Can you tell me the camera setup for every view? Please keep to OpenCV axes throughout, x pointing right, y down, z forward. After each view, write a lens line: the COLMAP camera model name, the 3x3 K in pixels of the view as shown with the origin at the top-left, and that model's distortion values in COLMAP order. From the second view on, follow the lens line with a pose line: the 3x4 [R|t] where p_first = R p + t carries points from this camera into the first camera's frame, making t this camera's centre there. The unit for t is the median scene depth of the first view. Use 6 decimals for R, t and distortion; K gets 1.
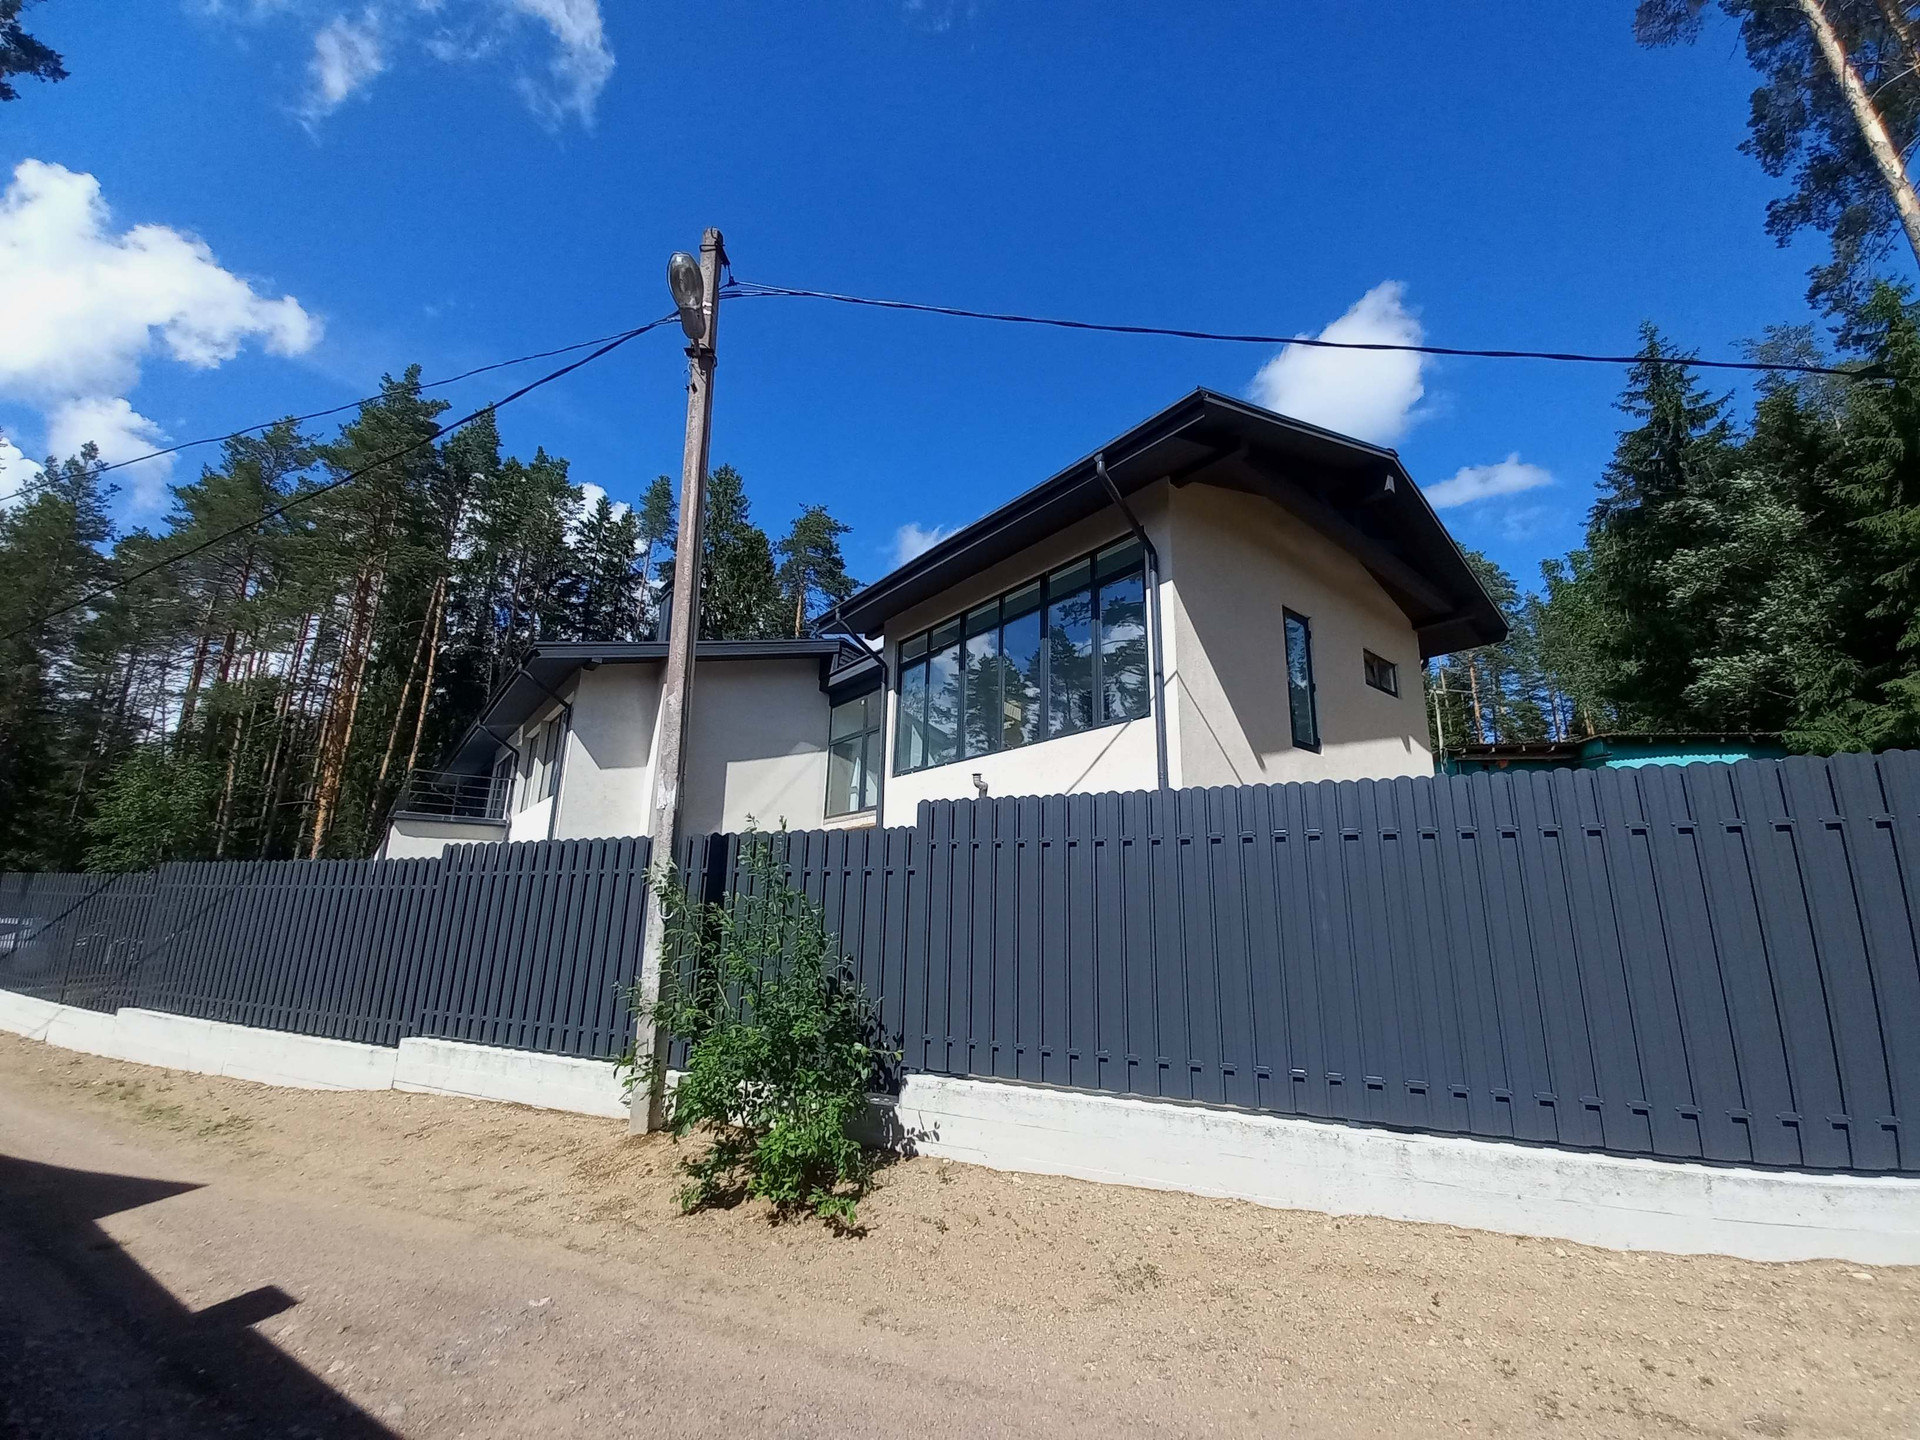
lens RADIAL K [[772.2, 0, 956.8], [0, 772.2, 745.0], [0, 0, 1]] dist [-0.000429, -0.000074]
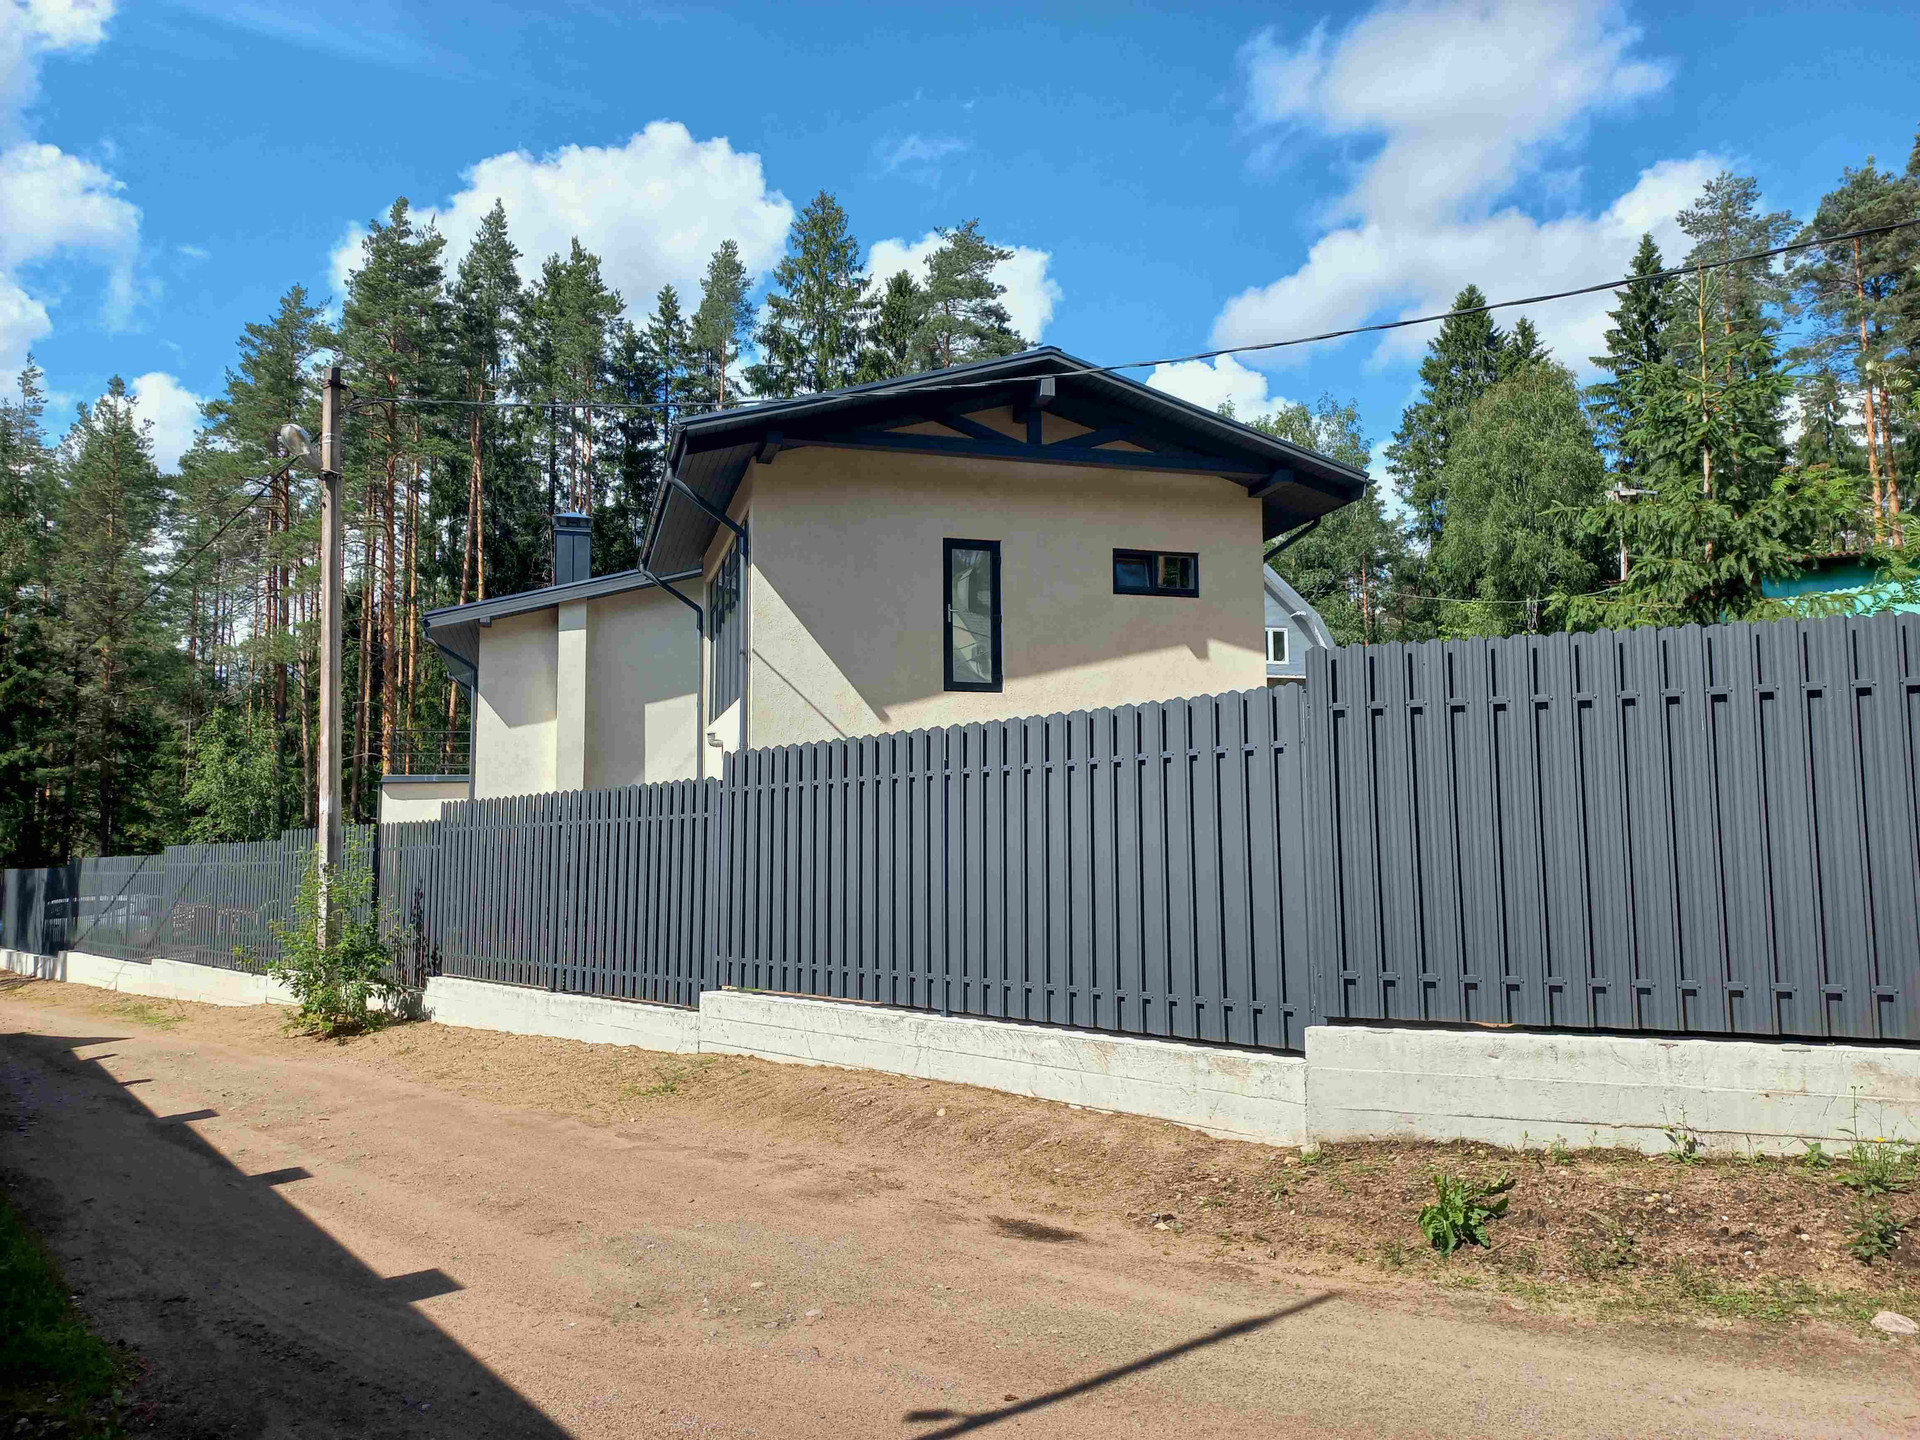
lens RADIAL K [[1404.2, 0, 960.0], [0, 1404.2, 720.0], [0, 0, 1]] dist [0.075985, 0.000348]
pose [[0.918021, -0.075613, -0.389257, 0.785163], [0.127875, 0.985658, 0.110118, -0.107087], [0.375348, -0.150867, 0.914524, -0.452641]]
